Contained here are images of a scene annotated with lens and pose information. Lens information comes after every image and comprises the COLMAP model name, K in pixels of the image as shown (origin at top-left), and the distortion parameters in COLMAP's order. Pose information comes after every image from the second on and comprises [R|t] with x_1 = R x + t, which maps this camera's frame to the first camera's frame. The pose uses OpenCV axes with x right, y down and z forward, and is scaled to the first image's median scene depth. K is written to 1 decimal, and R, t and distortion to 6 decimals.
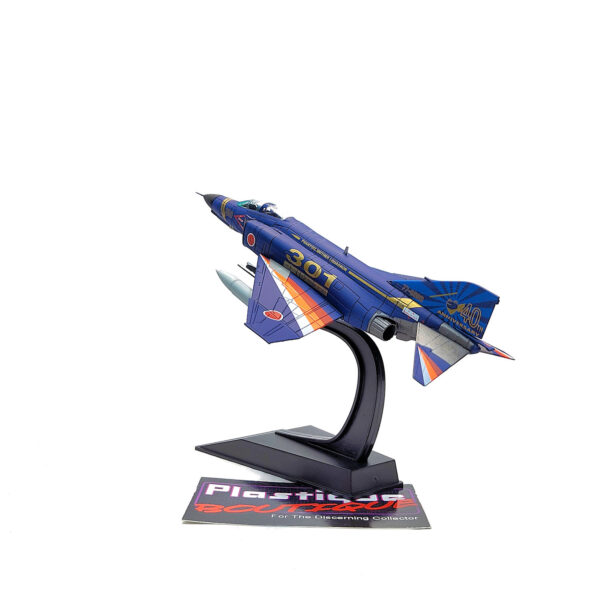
lens RADIAL K [[758.9, 0, 301.1], [0, 758.9, 297.8], [0, 0, 1]] dist [-0.019196, 0.000000]
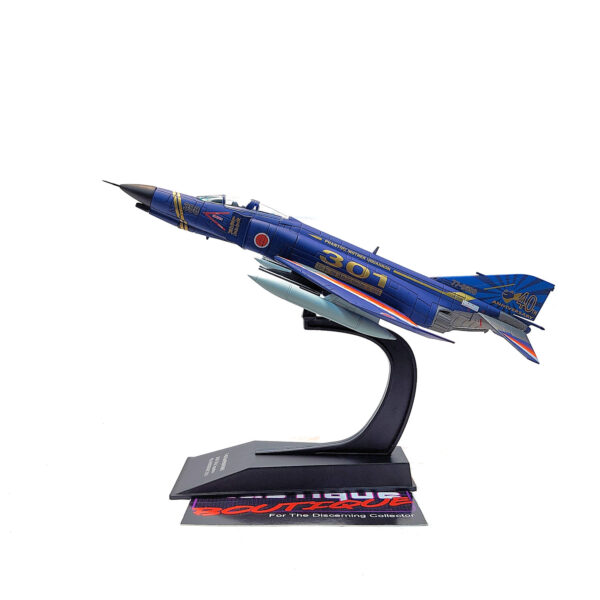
lens RADIAL K [[758.9, 0, 300.1], [0, 758.9, 302.8], [0, 0, 1]] dist [-0.019196, 0.000000]
pose [[0.651399, -0.073172, 0.755198, -0.863326], [0.061921, 0.997145, 0.043205, -0.046914], [-0.756204, 0.018619, 0.654071, 0.455438]]
